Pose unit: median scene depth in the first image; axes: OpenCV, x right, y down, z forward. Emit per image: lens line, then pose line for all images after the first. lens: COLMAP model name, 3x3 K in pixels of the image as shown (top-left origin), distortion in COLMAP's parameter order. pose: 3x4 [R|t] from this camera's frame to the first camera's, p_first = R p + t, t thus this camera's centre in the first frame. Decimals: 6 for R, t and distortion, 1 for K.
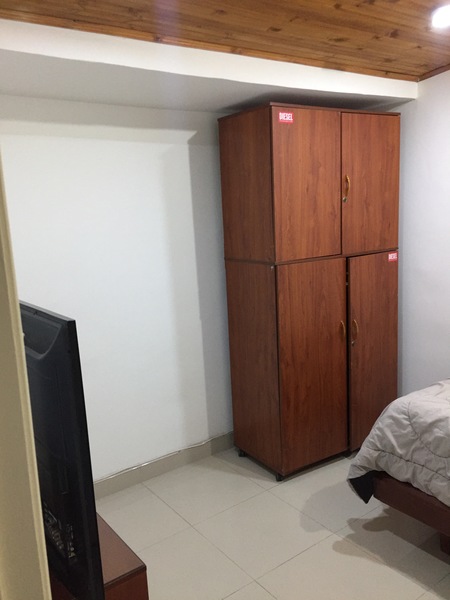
lens RADIAL K [[507.2, 0, 225.0], [0, 507.2, 300.0], [0, 0, 1]] dist [0.016660, -0.006731]
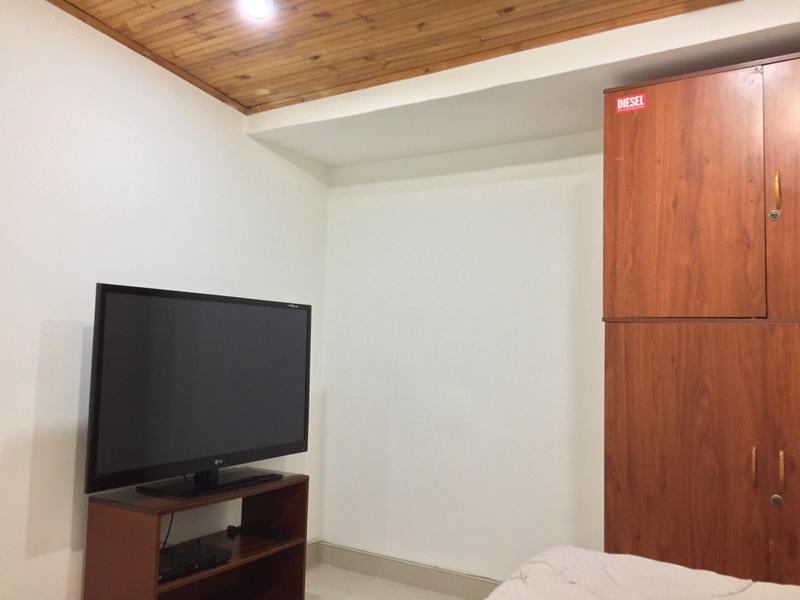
lens RADIAL K [[676.3, 0, 400.0], [0, 676.3, 300.0], [0, 0, 1]] dist [0.016660, -0.006731]
pose [[0.376014, -0.006370, -0.926592, 0.784582], [-0.207745, 0.973941, -0.090999, 0.036647], [0.903026, 0.226711, 0.364893, 0.428626]]
